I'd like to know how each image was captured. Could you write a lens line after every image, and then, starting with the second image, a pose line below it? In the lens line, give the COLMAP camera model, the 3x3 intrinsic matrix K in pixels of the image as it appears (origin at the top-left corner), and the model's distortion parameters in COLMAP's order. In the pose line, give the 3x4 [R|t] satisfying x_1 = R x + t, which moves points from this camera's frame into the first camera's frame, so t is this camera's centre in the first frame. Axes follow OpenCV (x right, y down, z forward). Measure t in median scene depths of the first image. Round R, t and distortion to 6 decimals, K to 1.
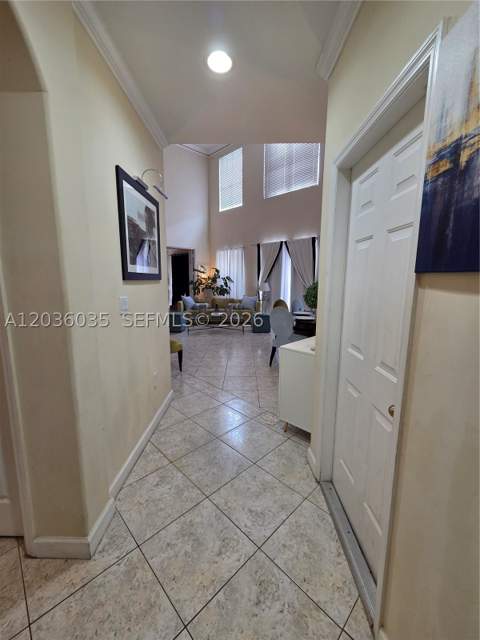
lens RADIAL K [[259.5, 0, 238.6], [0, 259.5, 317.6], [0, 0, 1]] dist [-0.001046, 0.000481]
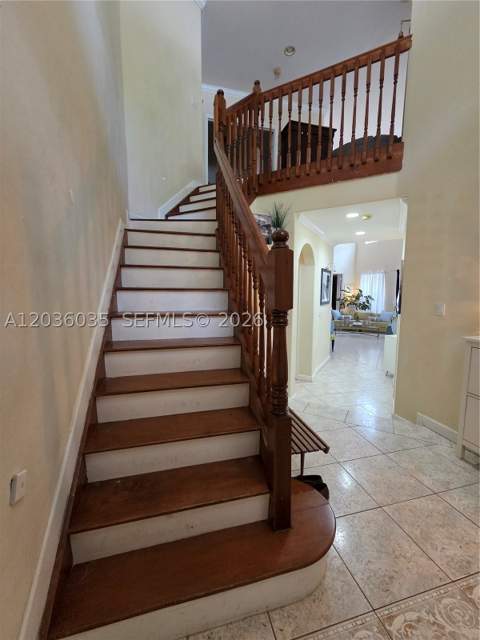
lens RADIAL K [[259.5, 0, 241.1], [0, 259.5, 318.7], [0, 0, 1]] dist [-0.001046, 0.000481]
pose [[0.867215, 0.050498, -0.495367, 0.047987], [-0.071520, 0.997161, -0.023554, 0.028943], [0.492771, 0.055855, 0.868364, -0.397133]]
